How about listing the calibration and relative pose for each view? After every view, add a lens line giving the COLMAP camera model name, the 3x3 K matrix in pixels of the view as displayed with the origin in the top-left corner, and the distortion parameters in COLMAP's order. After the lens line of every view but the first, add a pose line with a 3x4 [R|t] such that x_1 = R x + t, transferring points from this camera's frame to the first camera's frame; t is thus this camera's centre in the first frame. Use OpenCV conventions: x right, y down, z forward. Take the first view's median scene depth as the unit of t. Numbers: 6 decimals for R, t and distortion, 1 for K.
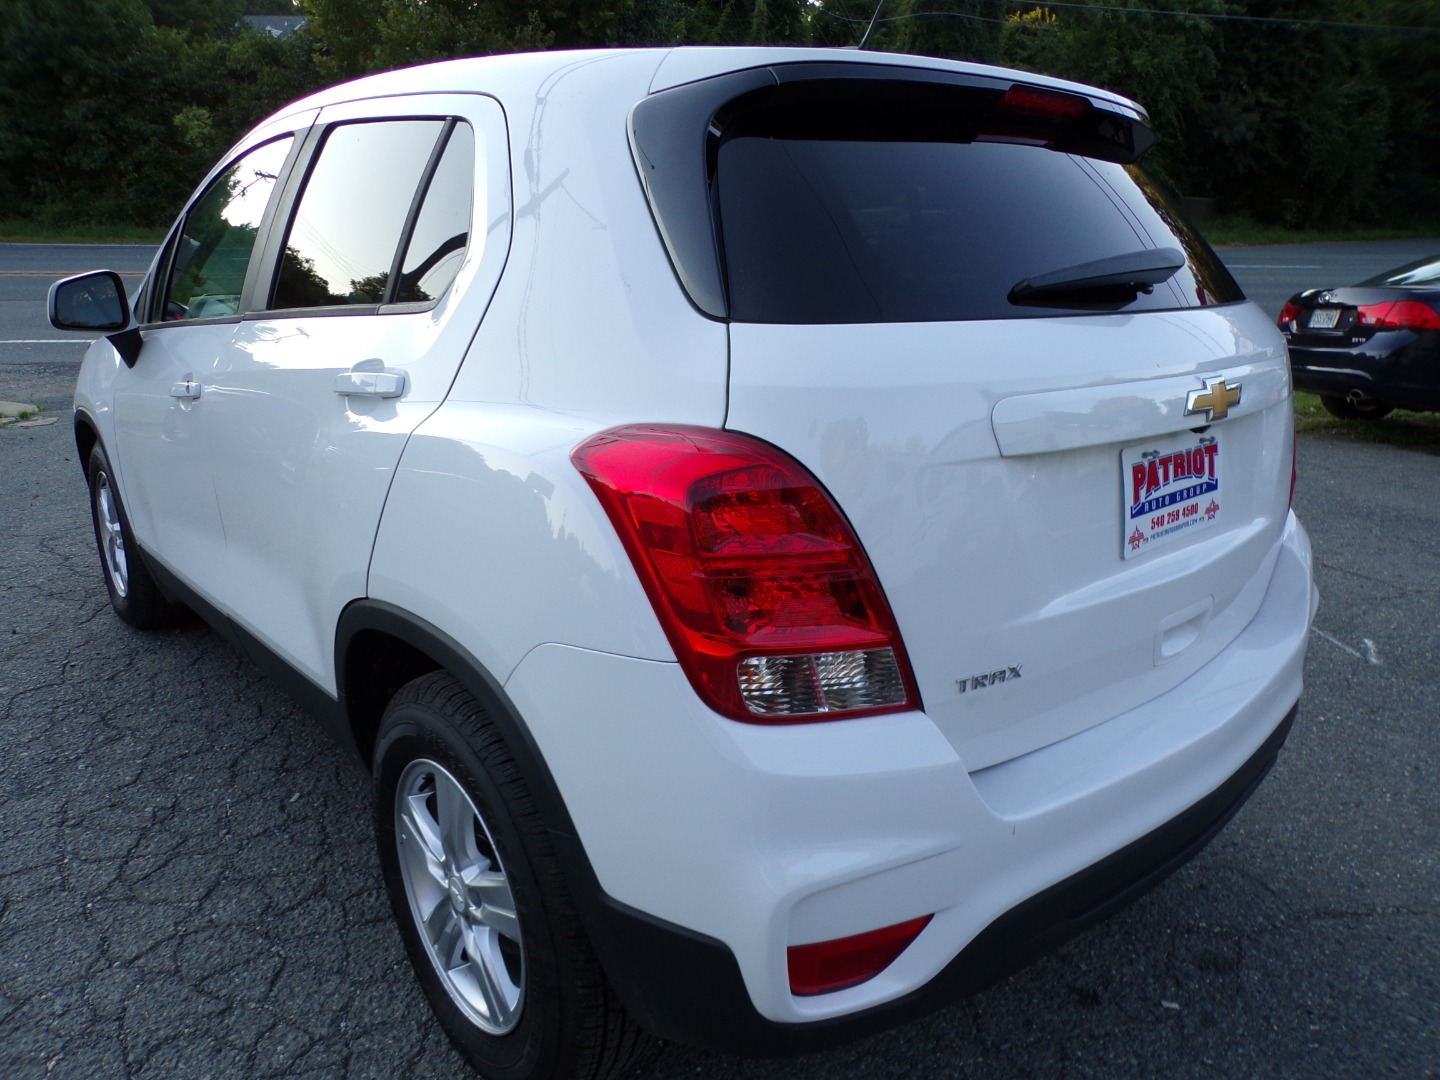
lens RADIAL K [[1003.1, 0, 720.0], [0, 1003.1, 540.0], [0, 0, 1]] dist [0.004923, -0.004678]
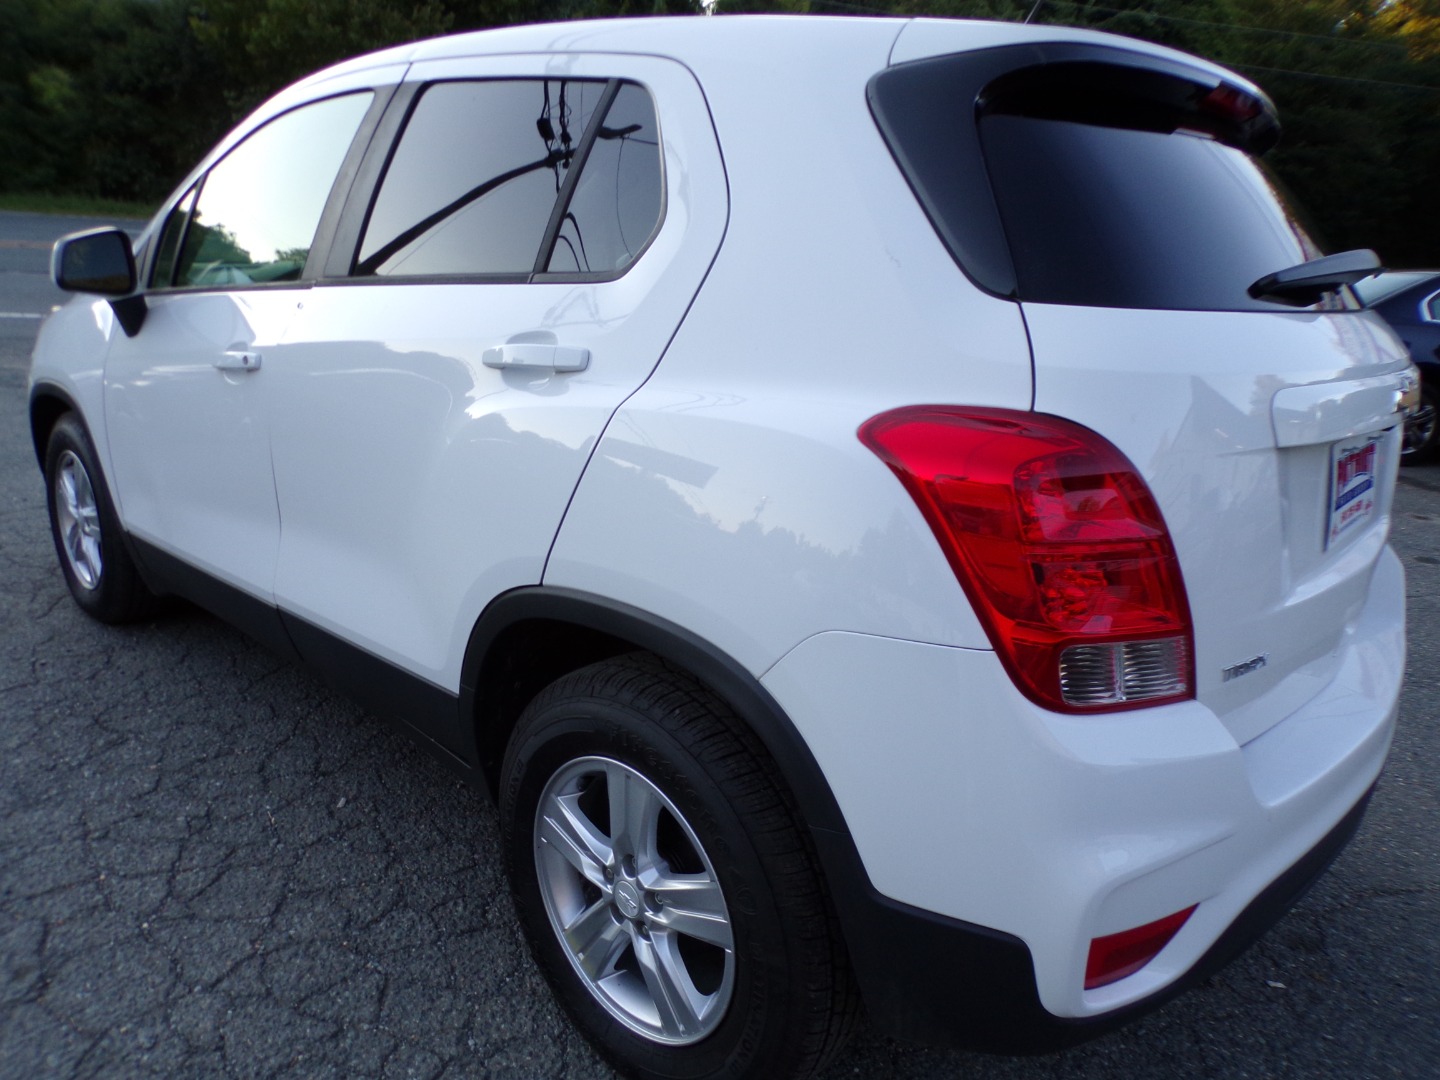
lens RADIAL K [[1002.1, 0, 720.0], [0, 1002.1, 540.0], [0, 0, 1]] dist [0.003309, -0.001289]
pose [[0.992711, 0.010850, 0.120028, -0.243289], [-0.010942, 0.999940, 0.000108, 0.010642], [-0.120019, -0.001421, 0.992771, 0.041579]]
